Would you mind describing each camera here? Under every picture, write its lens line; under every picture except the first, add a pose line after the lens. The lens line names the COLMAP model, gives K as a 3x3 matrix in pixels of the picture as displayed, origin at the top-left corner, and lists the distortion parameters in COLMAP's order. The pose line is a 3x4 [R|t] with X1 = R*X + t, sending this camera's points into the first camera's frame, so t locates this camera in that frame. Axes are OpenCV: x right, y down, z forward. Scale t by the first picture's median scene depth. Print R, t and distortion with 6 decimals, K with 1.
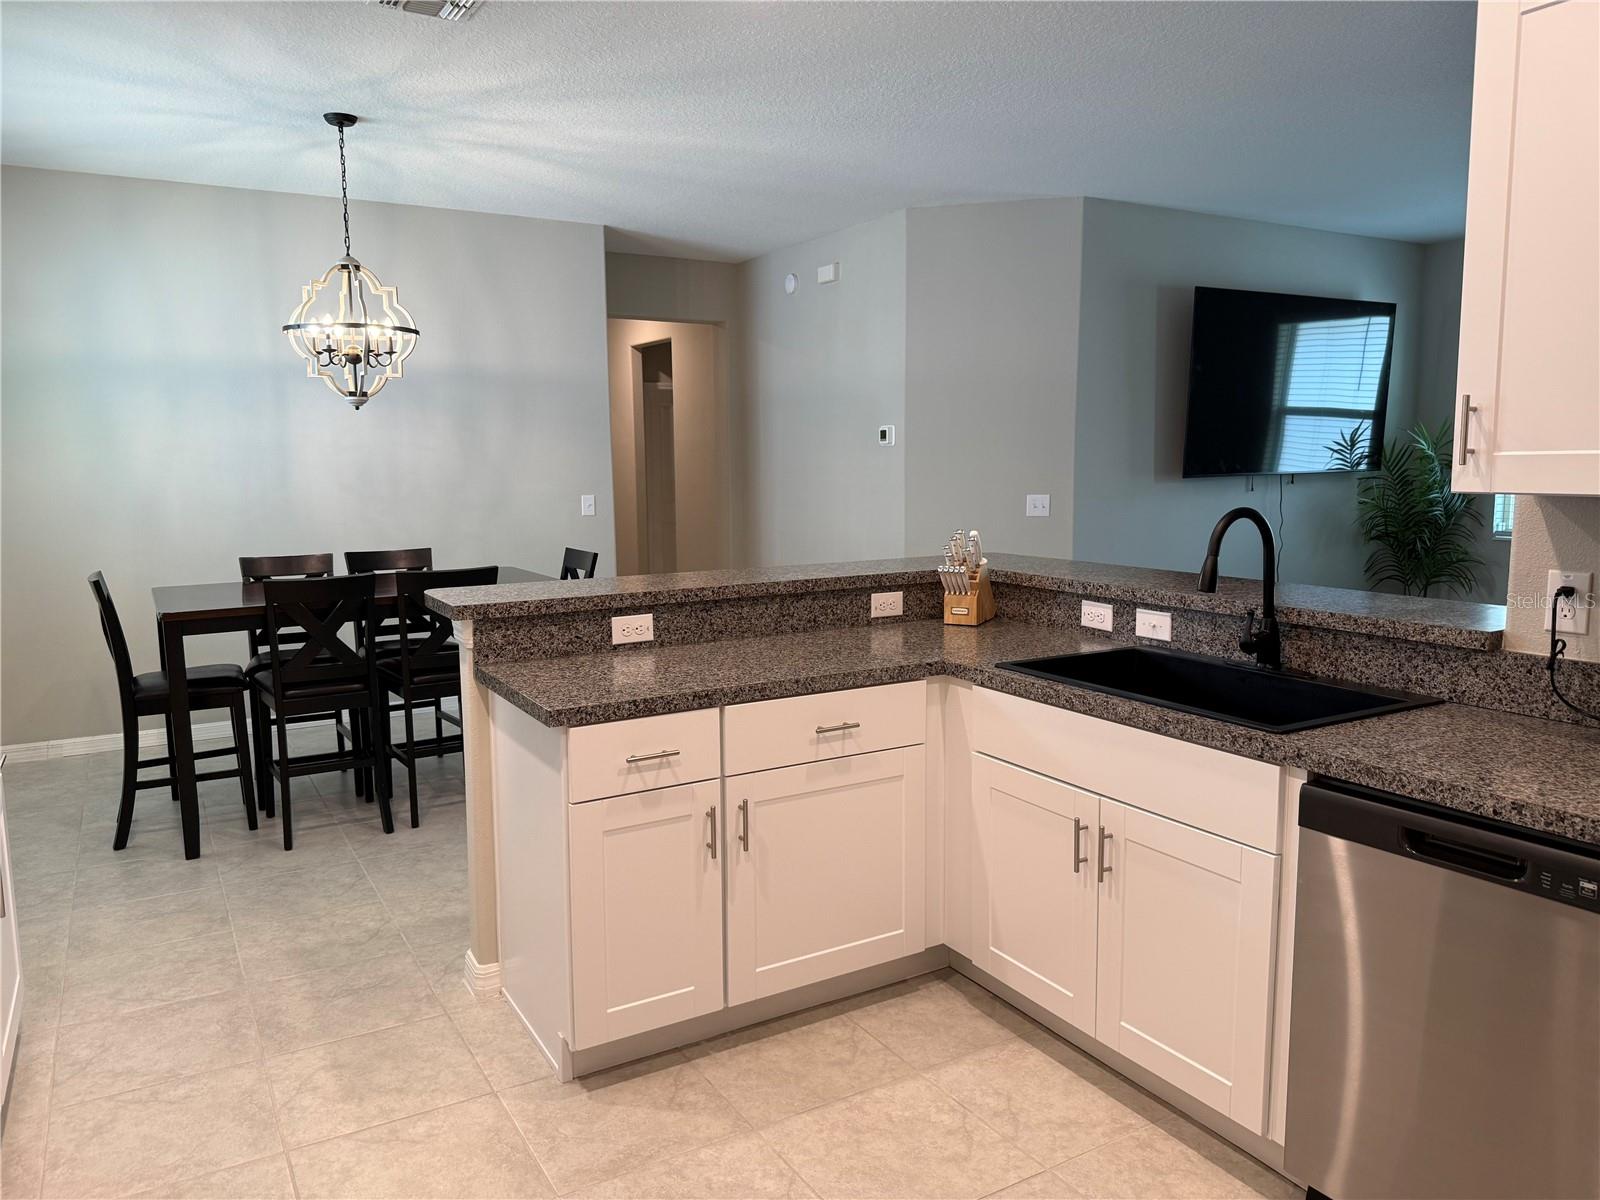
lens RADIAL K [[1127.8, 0, 806.9], [0, 1127.8, 595.6], [0, 0, 1]] dist [0.020219, -0.034368]
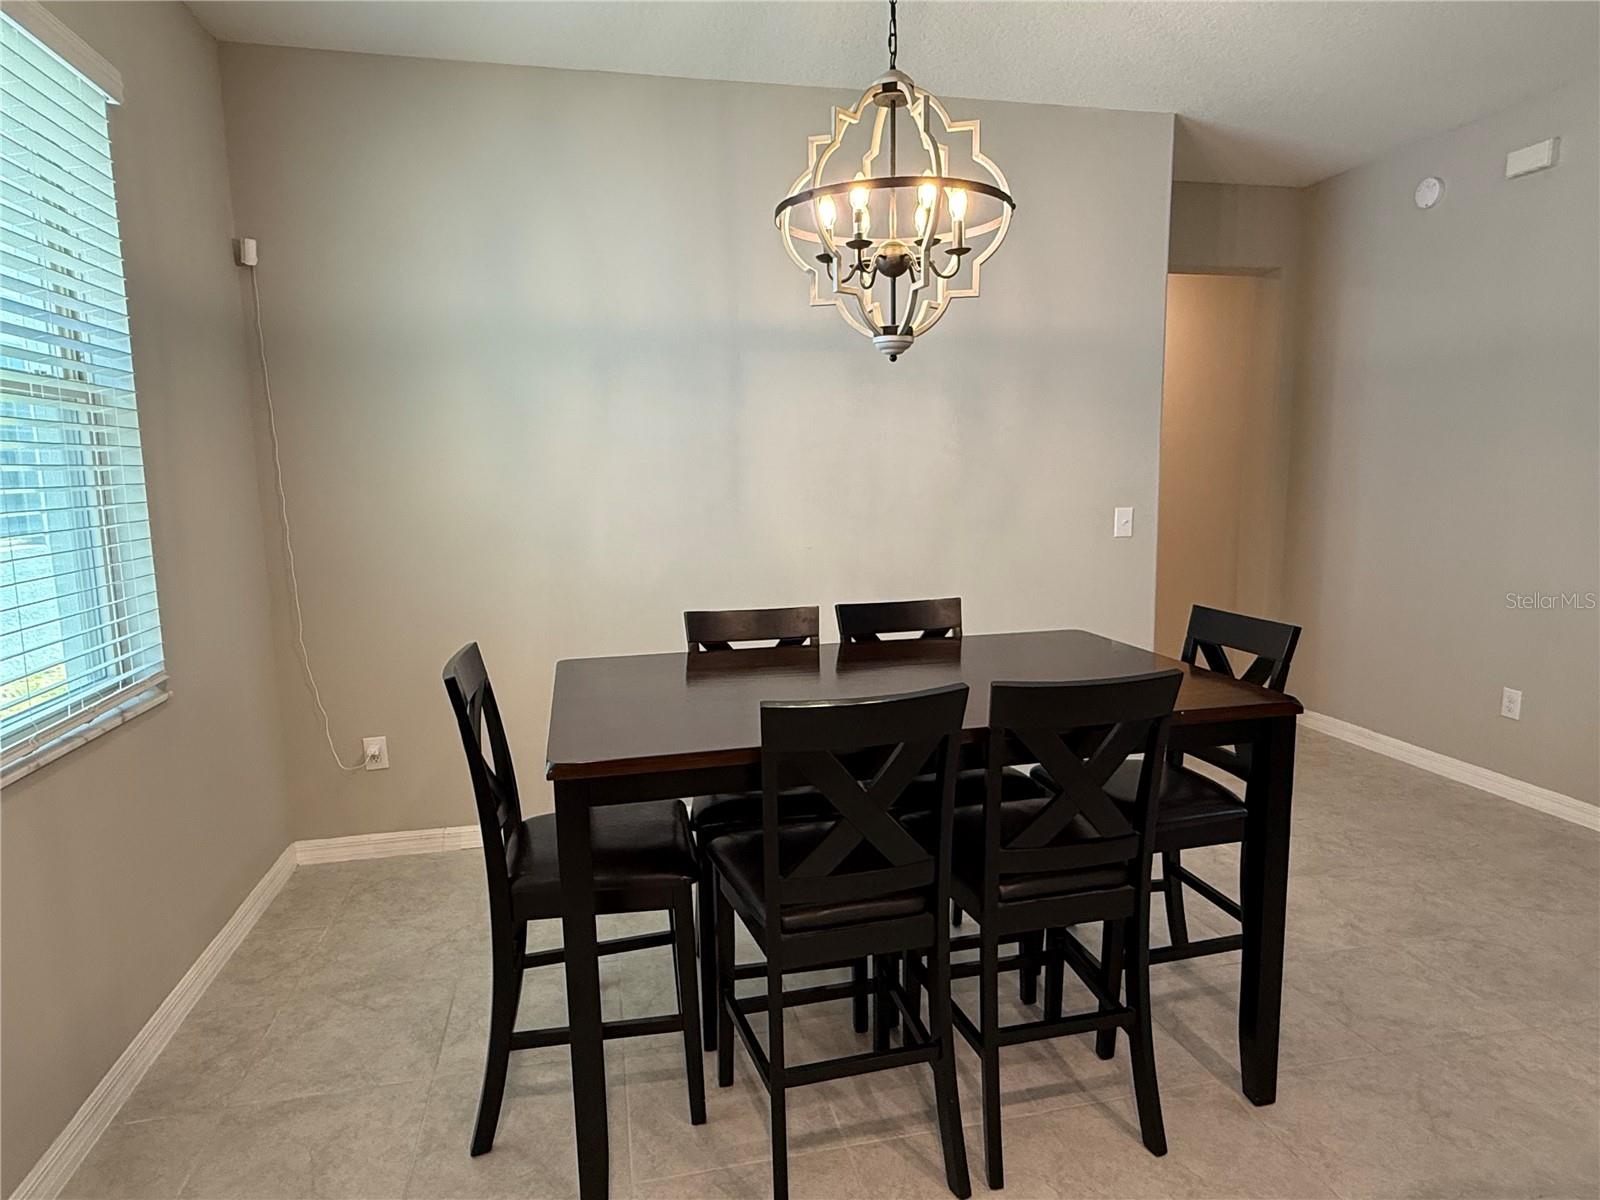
lens RADIAL K [[940.9, 0, 805.9], [0, 940.9, 582.8], [0, 0, 1]] dist [0.006933, 0.001201]
pose [[0.952608, 0.031299, -0.302587, -0.297777], [-0.030232, 0.999509, 0.008210, -0.059952], [0.302696, 0.001327, 0.953086, 0.555152]]
